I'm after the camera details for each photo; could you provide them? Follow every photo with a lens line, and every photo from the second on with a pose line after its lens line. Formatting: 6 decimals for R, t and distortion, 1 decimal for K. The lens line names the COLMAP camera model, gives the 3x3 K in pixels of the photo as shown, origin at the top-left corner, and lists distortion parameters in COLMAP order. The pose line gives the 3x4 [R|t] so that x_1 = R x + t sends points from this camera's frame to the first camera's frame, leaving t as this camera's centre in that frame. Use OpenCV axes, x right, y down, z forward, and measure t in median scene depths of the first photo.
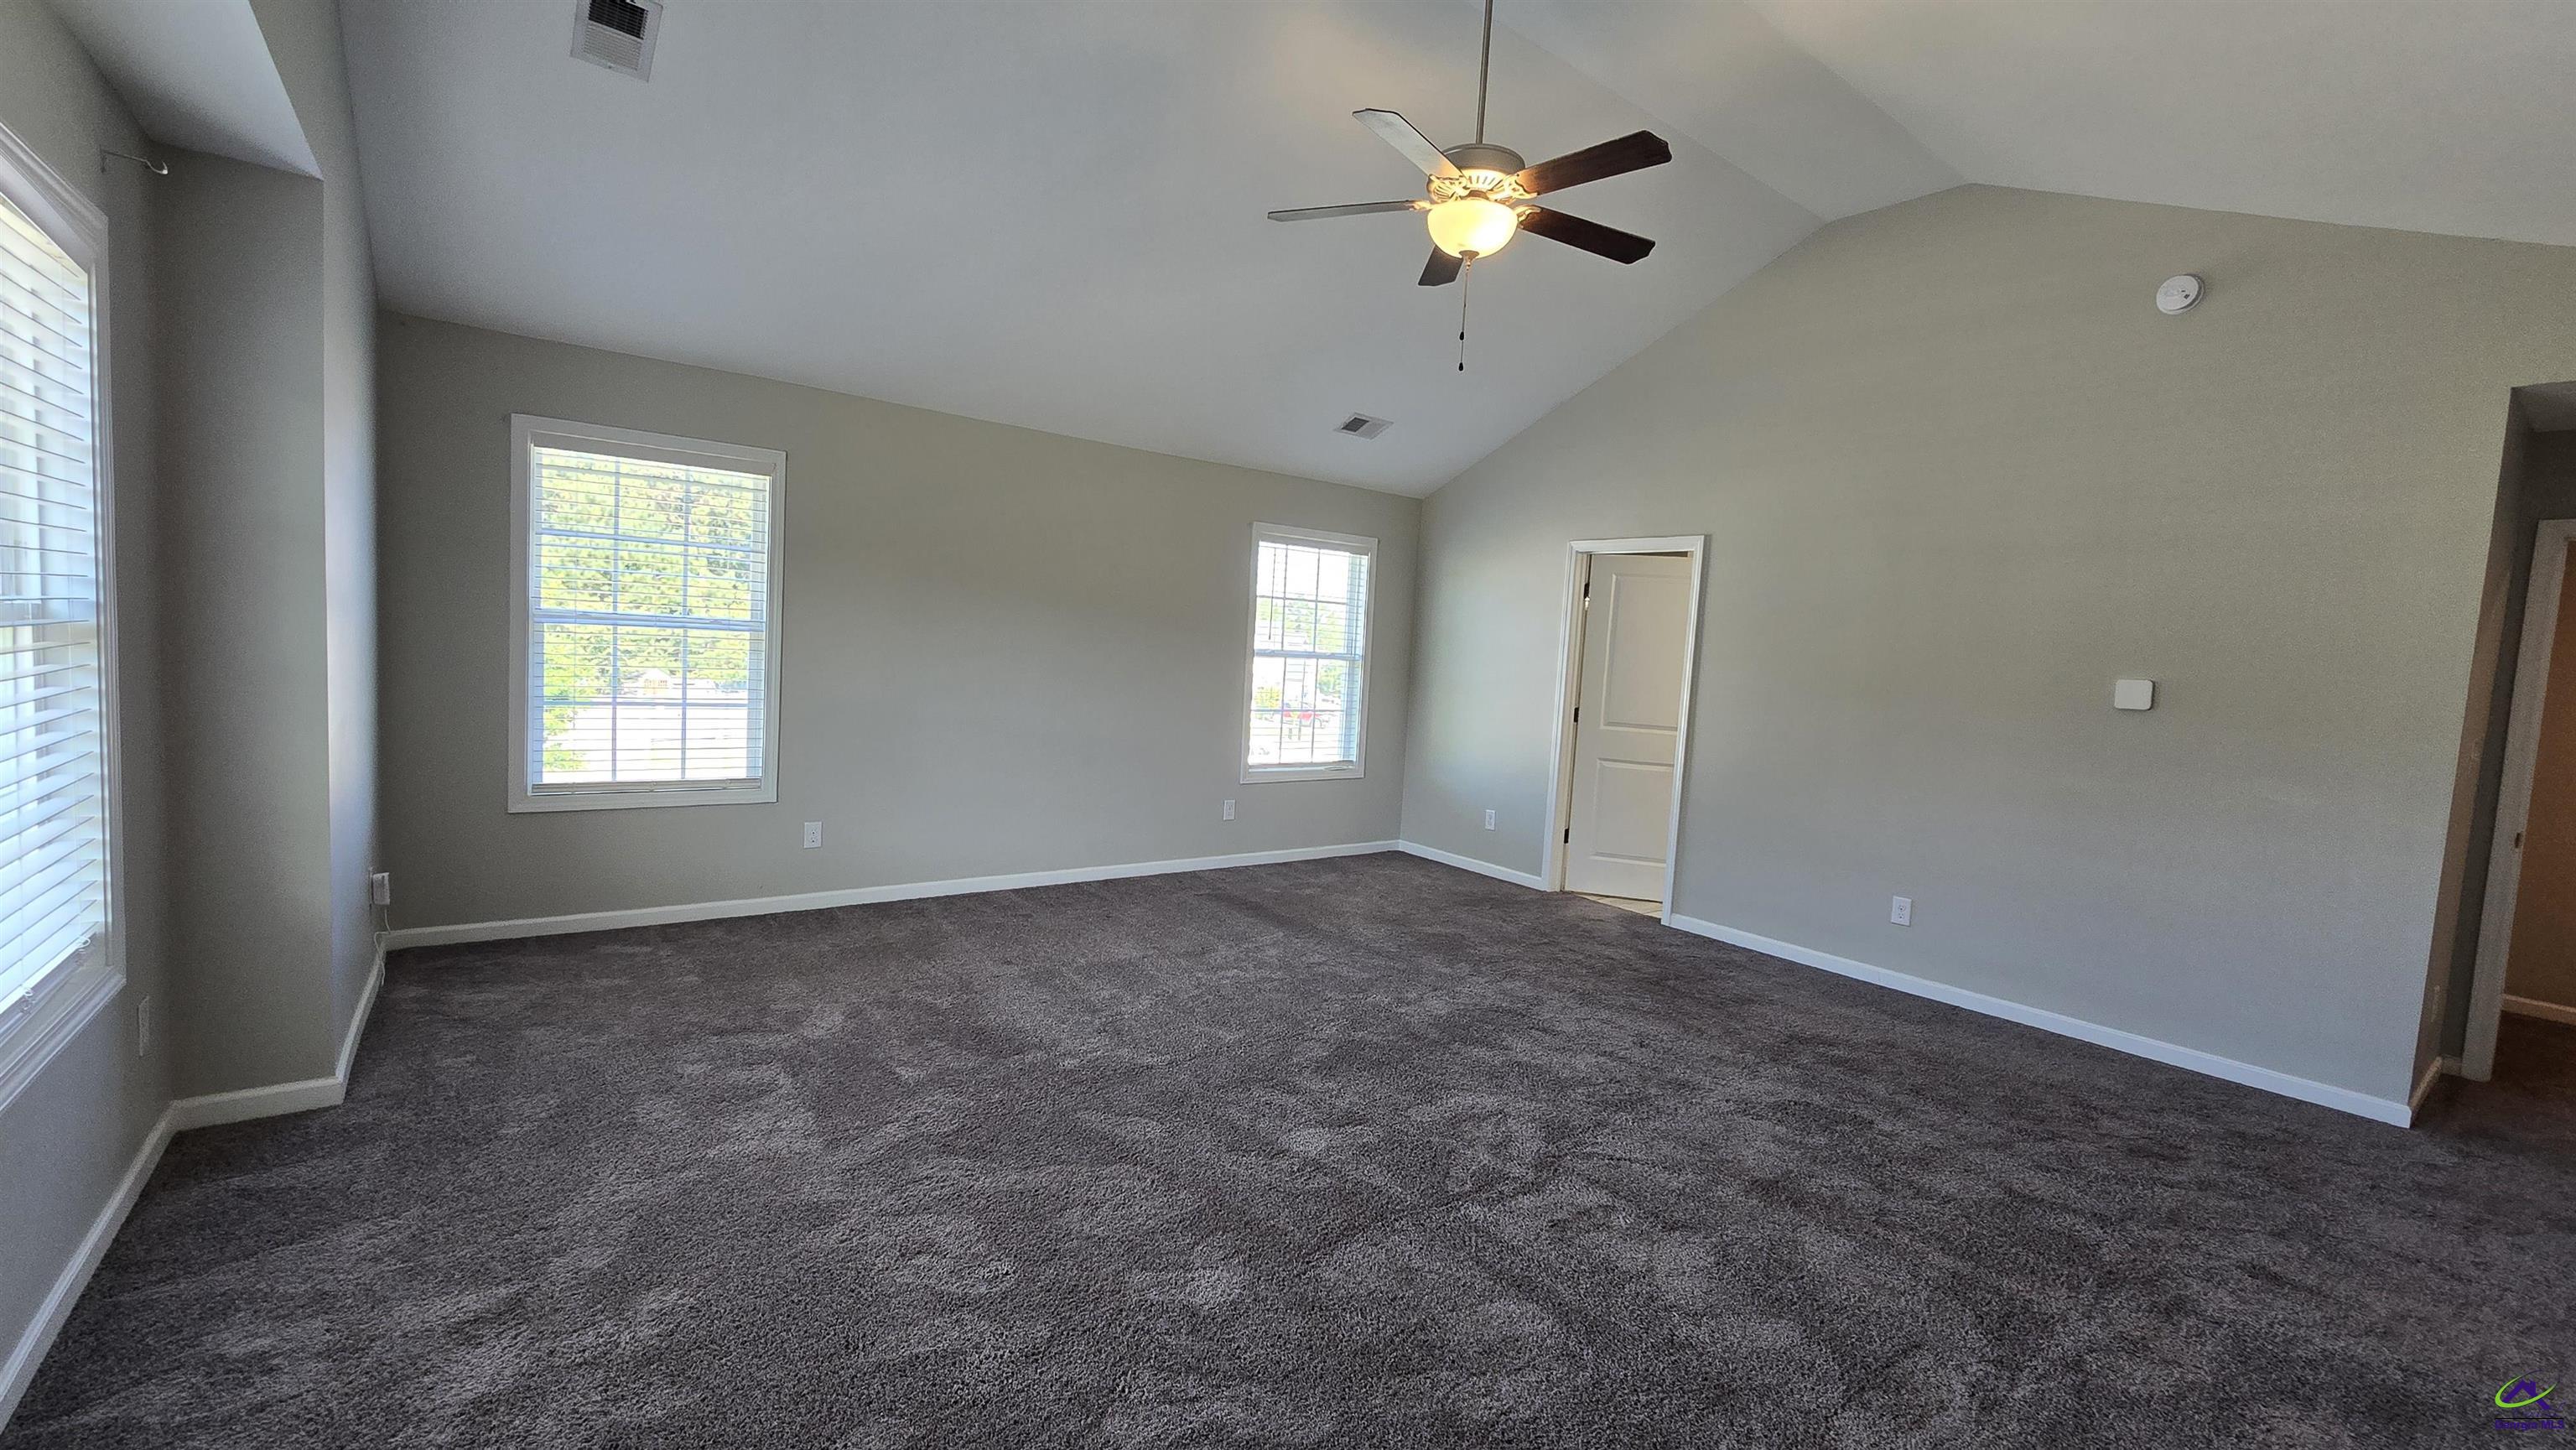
lens RADIAL K [[1050.0, 0, 1296.1], [0, 1050.0, 721.0], [0, 0, 1]] dist [0.002160, -0.002249]
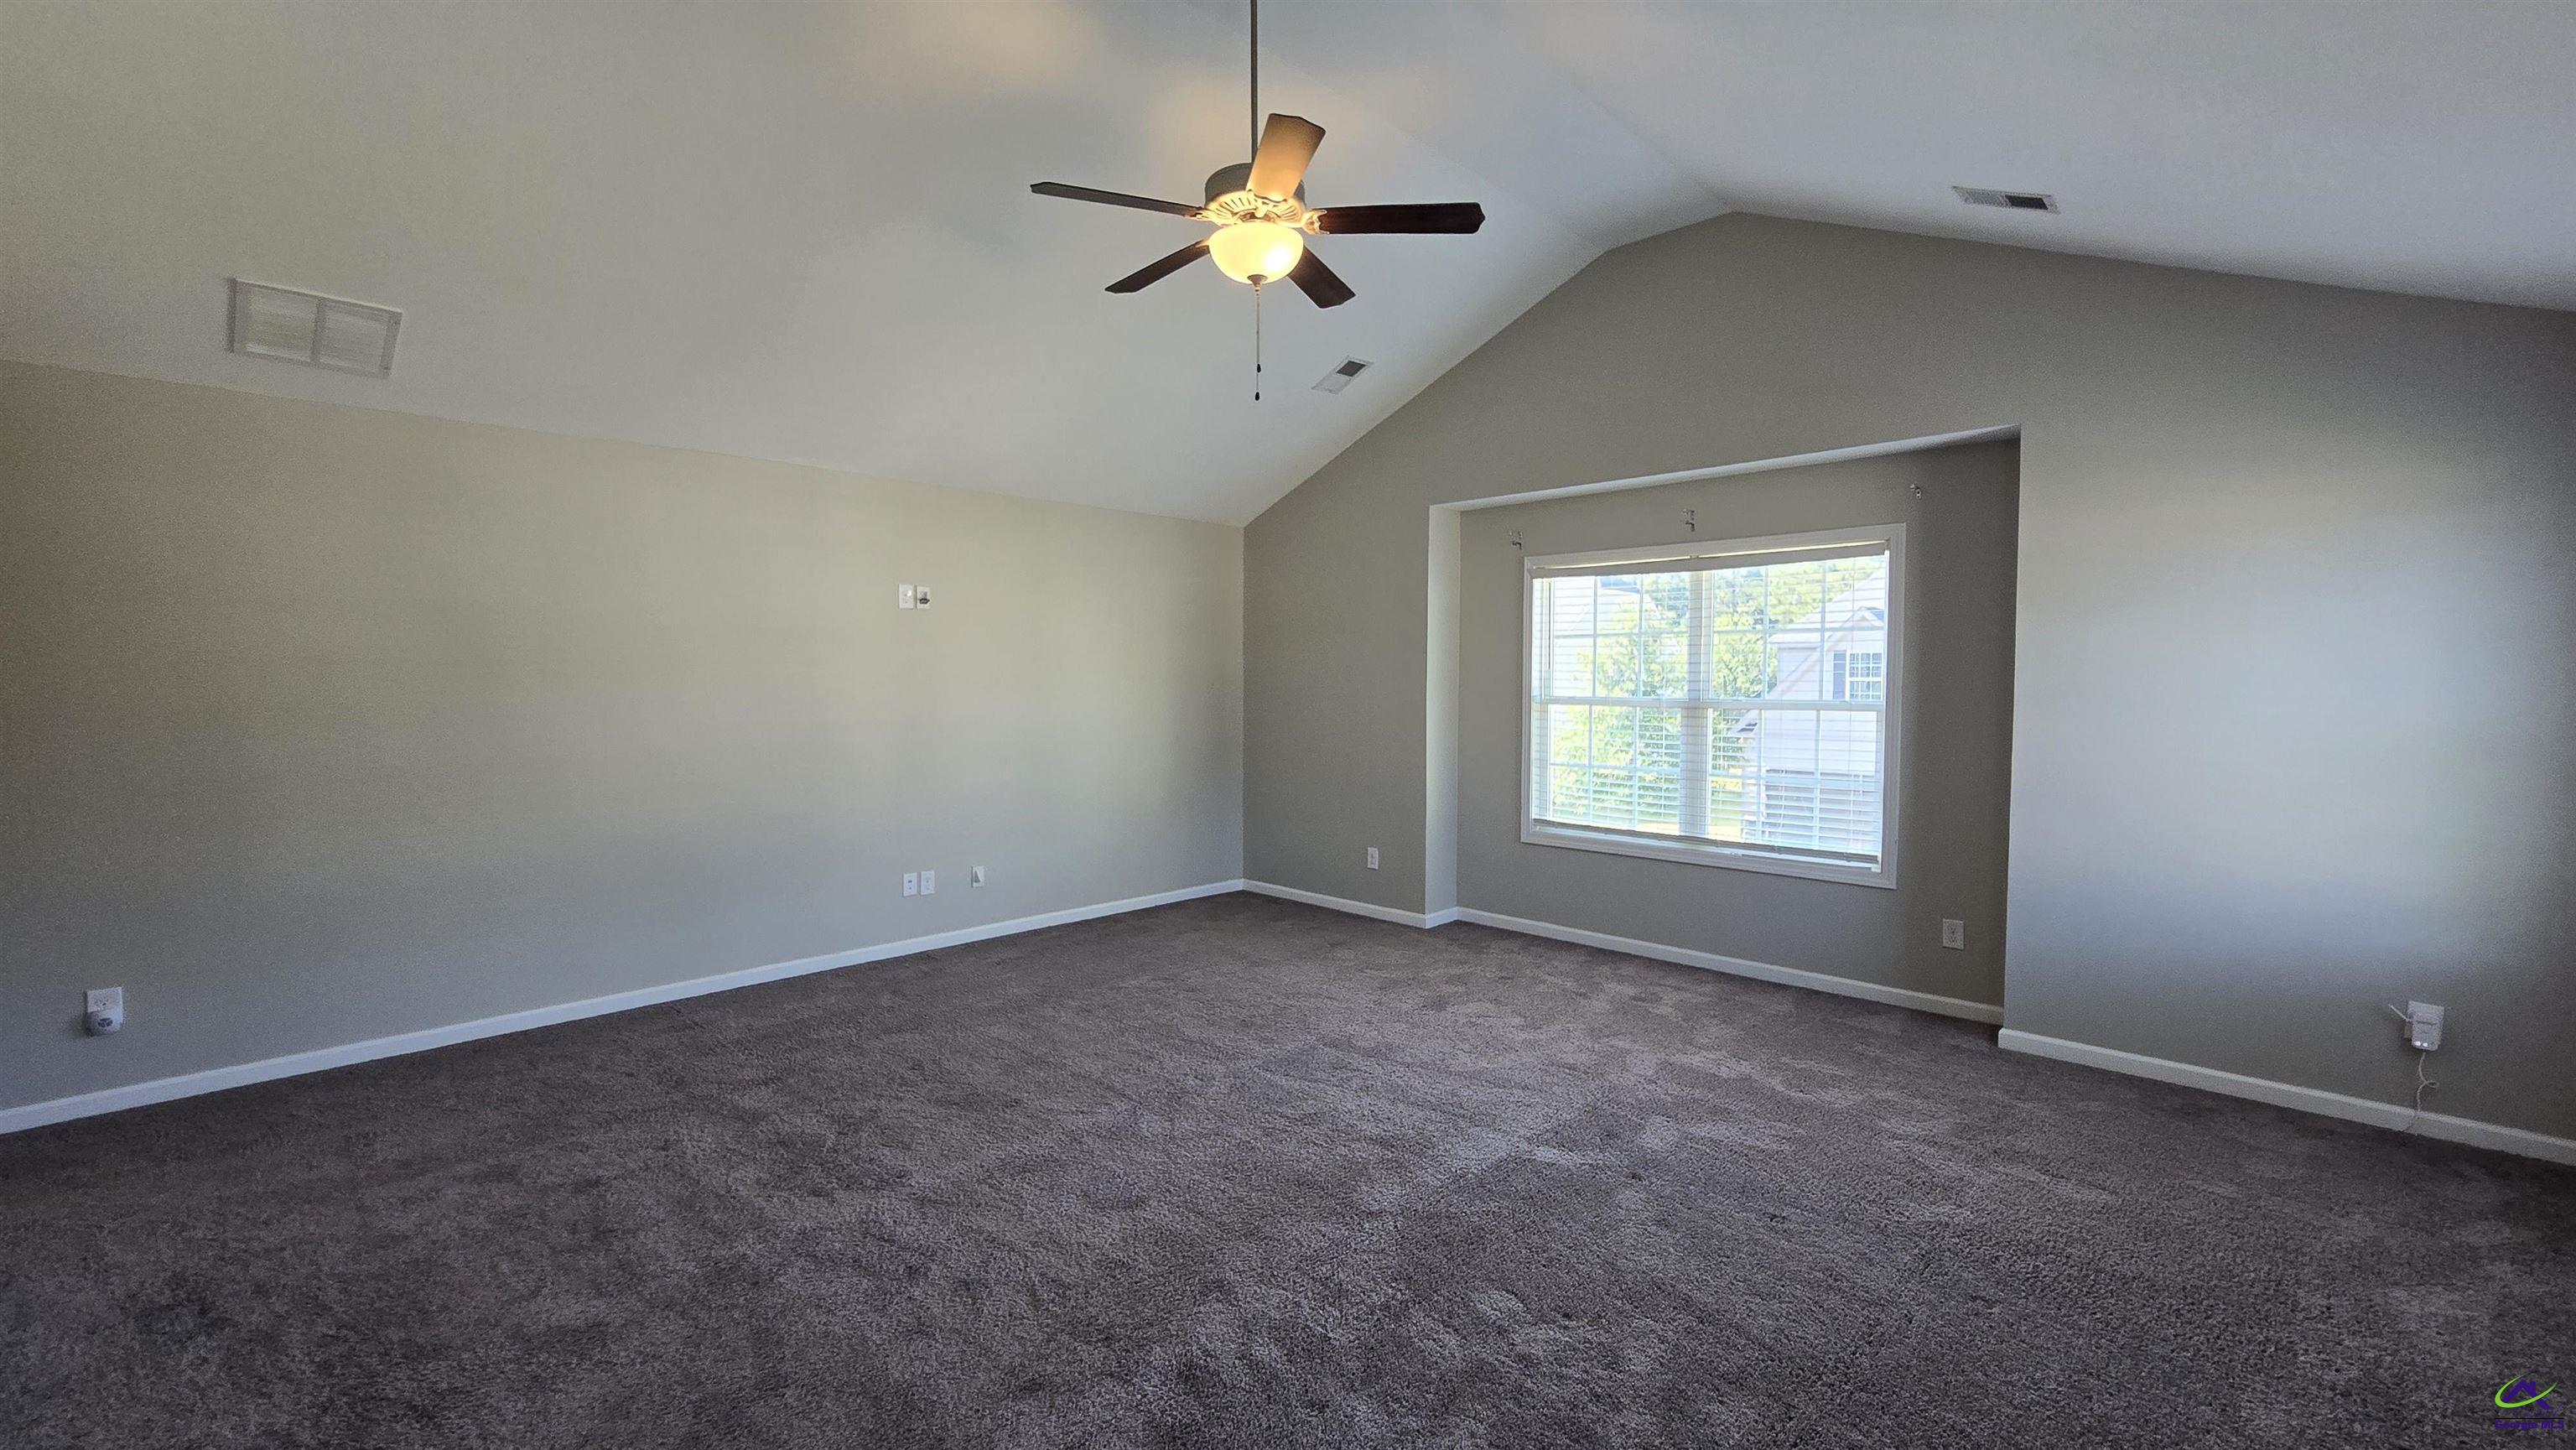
lens RADIAL K [[1050.0, 0, 1296.1], [0, 1050.0, 721.0], [0, 0, 1]] dist [0.002160, -0.002249]
pose [[-0.987345, -0.051000, -0.150160, 0.184903], [-0.067549, 0.991934, 0.107254, -0.110687], [0.143479, 0.116040, -0.982827, 1.457816]]
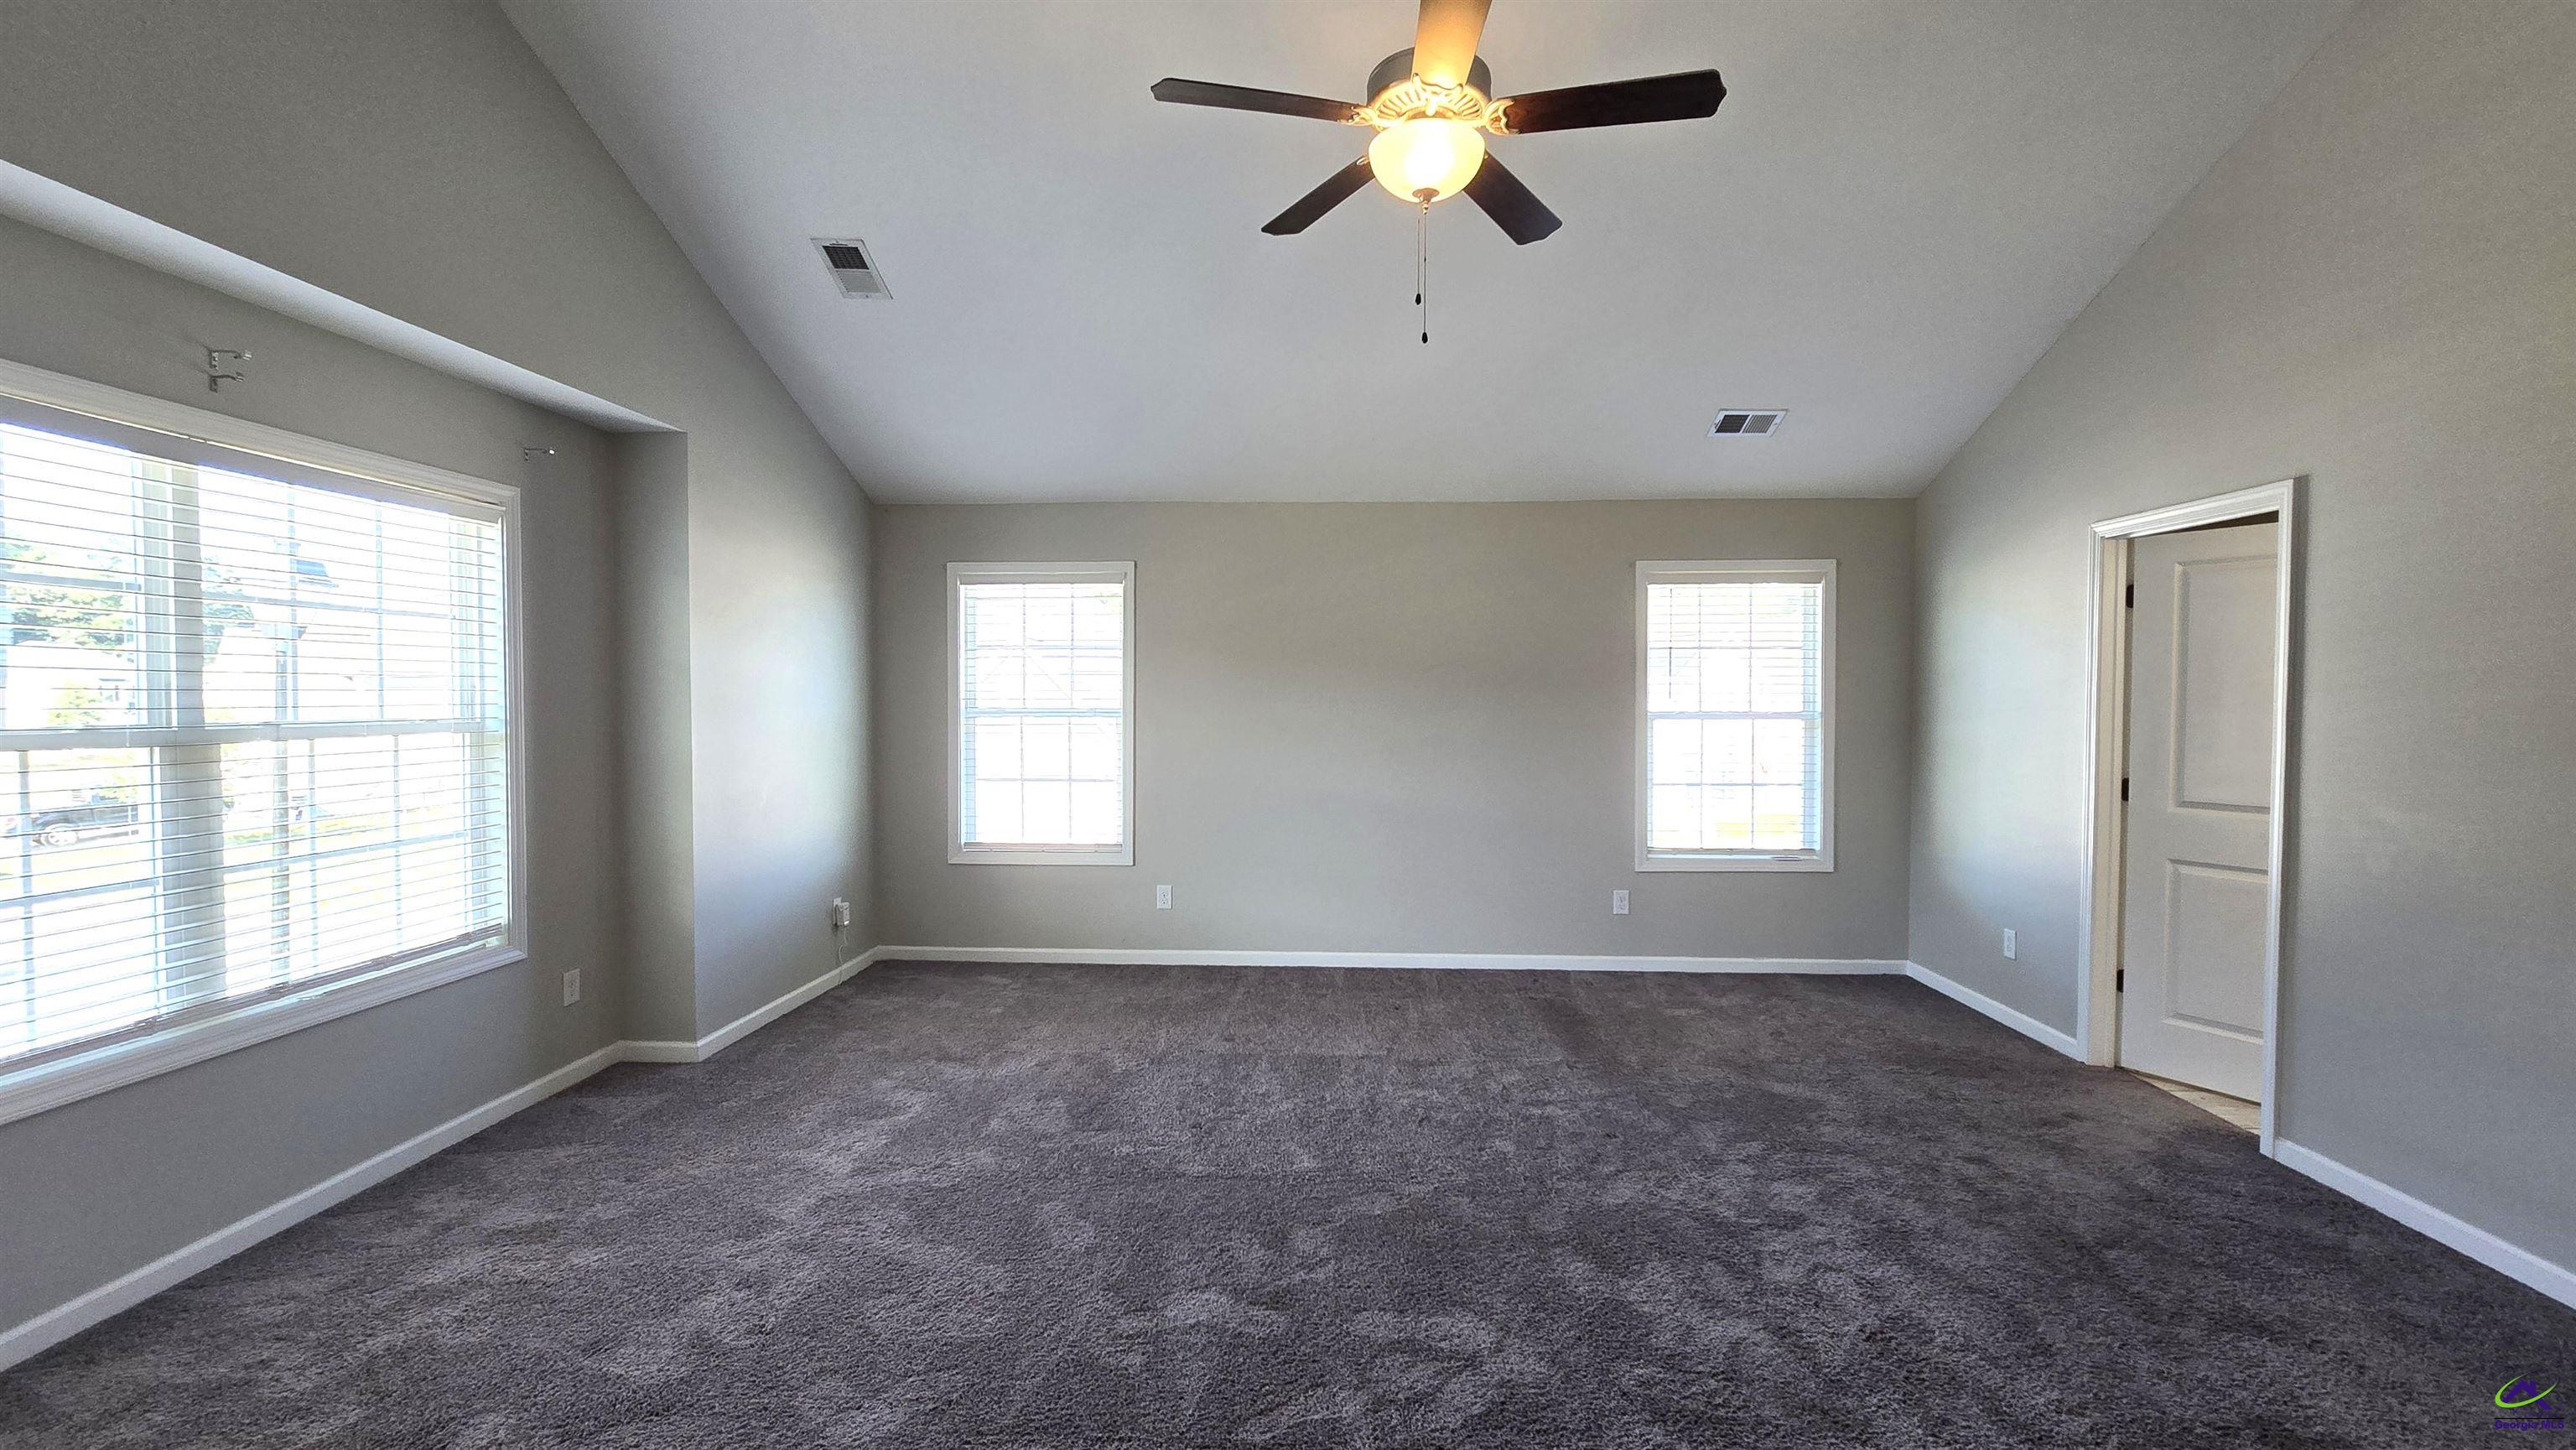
lens RADIAL K [[1042.9, 0, 1303.6], [0, 1042.9, 726.1], [0, 0, 1]] dist [-0.002208, -0.000261]
pose [[0.766103, -0.038586, -0.641559, 0.420873], [-0.004963, 0.997811, -0.065940, -0.000407], [0.642699, 0.053701, 0.764235, 0.277891]]
